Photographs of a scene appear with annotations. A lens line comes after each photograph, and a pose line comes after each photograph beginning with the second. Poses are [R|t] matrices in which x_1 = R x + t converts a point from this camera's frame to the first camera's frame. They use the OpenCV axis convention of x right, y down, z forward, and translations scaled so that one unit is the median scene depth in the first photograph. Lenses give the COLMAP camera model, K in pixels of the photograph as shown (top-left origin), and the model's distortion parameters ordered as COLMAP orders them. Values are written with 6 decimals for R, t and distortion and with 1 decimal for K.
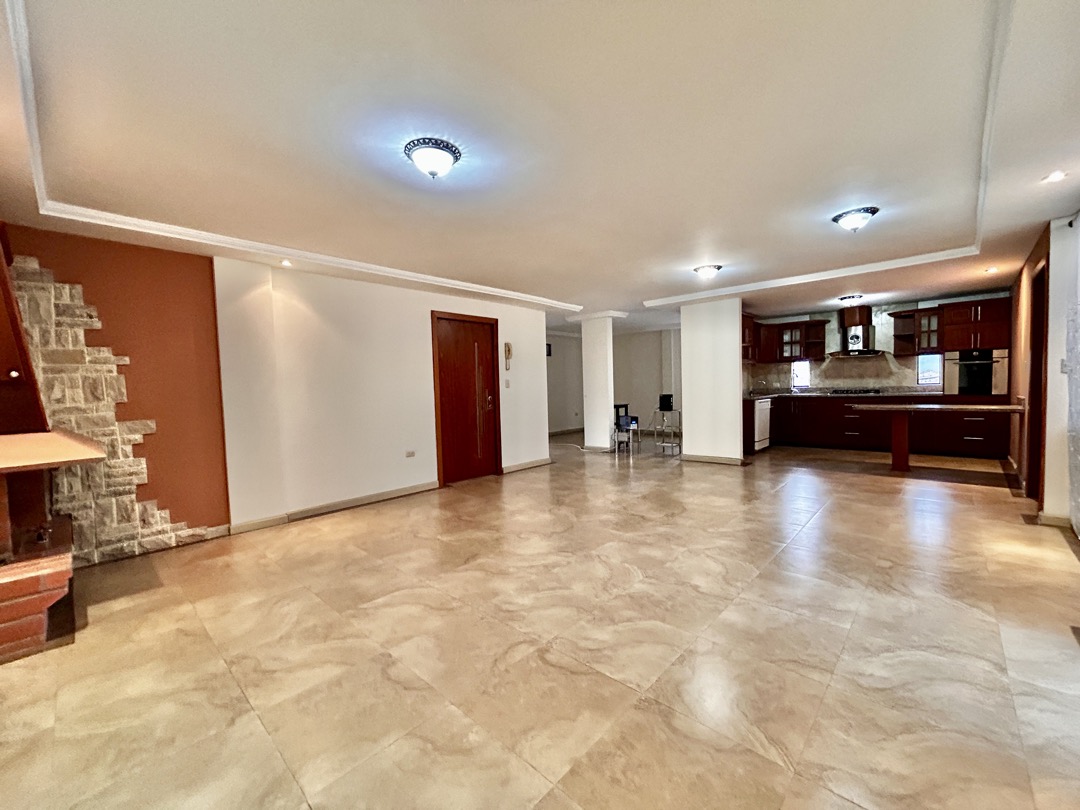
lens RADIAL K [[435.1, 0, 538.7], [0, 435.1, 405.9], [0, 0, 1]] dist [0.002175, -0.000944]
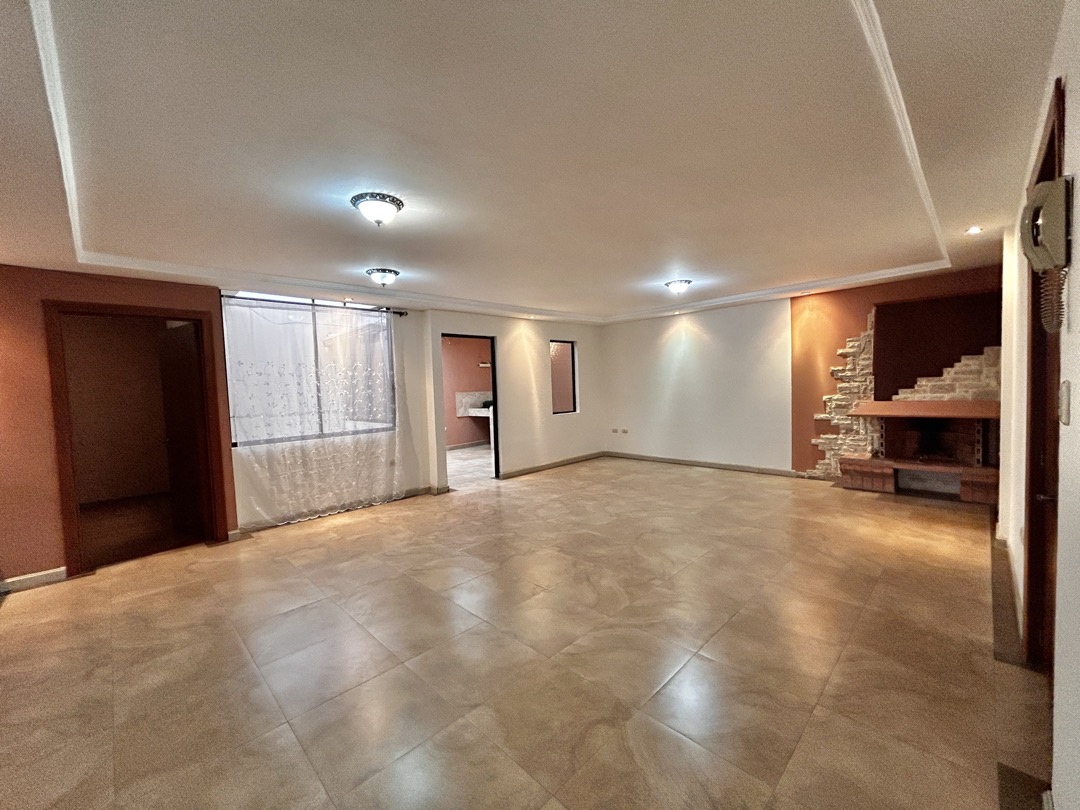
lens RADIAL K [[436.9, 0, 539.1], [0, 436.9, 405.3], [0, 0, 1]] dist [0.001993, 0.000728]
pose [[-0.997044, 0.065181, 0.040670, 0.290662], [0.068673, 0.993448, 0.091357, -0.166430], [-0.034448, 0.093879, -0.994987, 2.392629]]
